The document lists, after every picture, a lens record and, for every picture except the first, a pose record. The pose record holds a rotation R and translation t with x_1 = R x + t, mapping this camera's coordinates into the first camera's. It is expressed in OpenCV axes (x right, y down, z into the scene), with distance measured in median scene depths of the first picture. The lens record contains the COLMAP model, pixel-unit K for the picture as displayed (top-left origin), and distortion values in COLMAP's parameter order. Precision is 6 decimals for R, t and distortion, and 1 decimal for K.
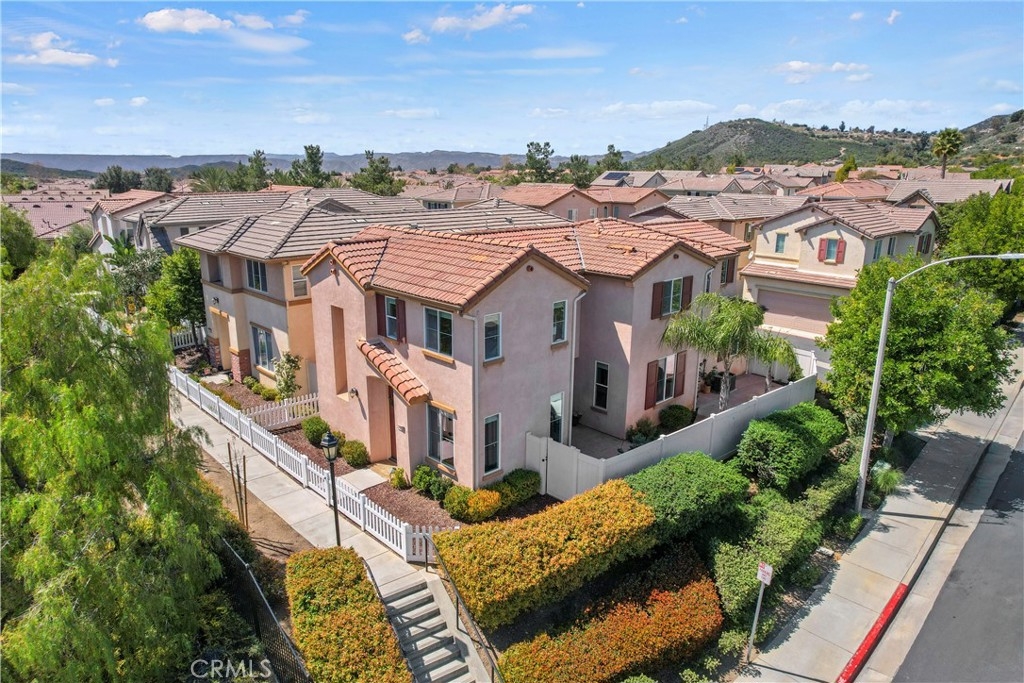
lens RADIAL K [[640.2, 0, 512.0], [0, 640.2, 341.5], [0, 0, 1]] dist [-0.038618, 0.004451]
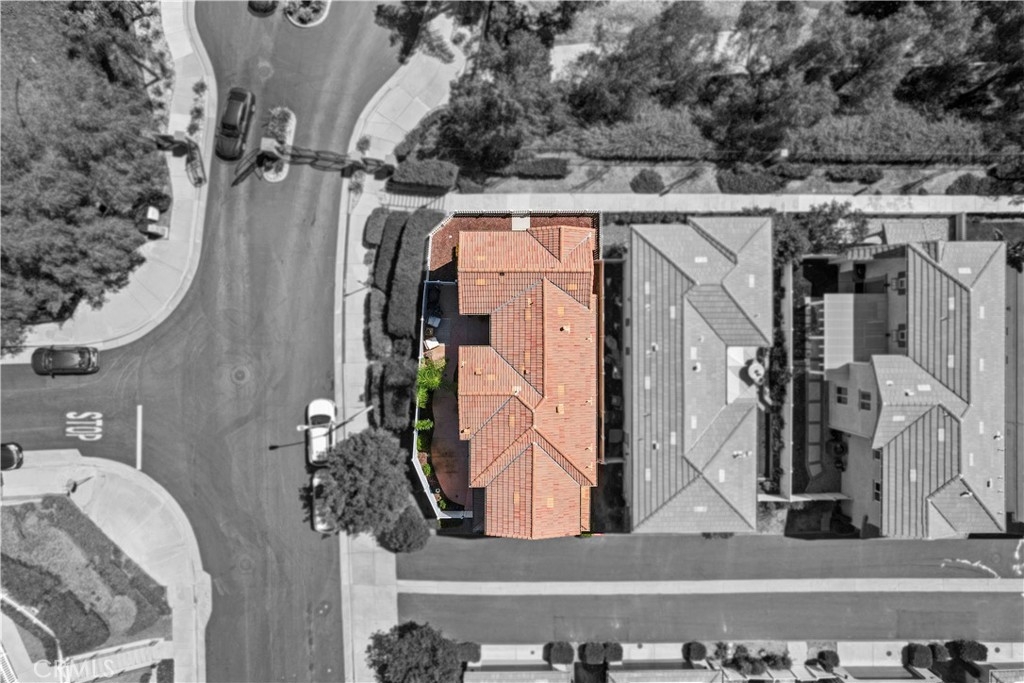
lens RADIAL K [[640.2, 0, 512.0], [0, 640.2, 341.5], [0, 0, 1]] dist [-0.038618, 0.004451]
pose [[-0.686337, 0.727235, -0.008409, 0.086675], [-0.184329, -0.162755, 0.969295, -1.972317], [0.703537, 0.666814, 0.245755, 0.663607]]
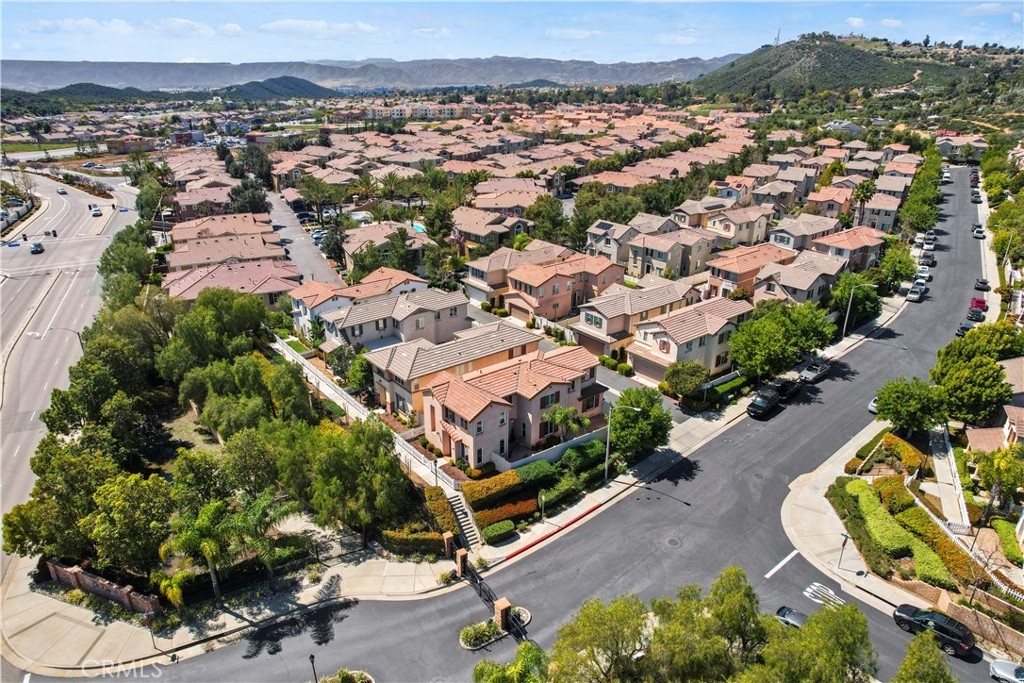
lens RADIAL K [[640.2, 0, 512.0], [0, 640.2, 341.5], [0, 0, 1]] dist [-0.038618, 0.004451]
pose [[0.996032, 0.034609, -0.081988, 0.344374], [-0.023435, 0.990769, 0.133519, -0.776779], [0.085852, -0.131068, 0.987649, -1.944566]]
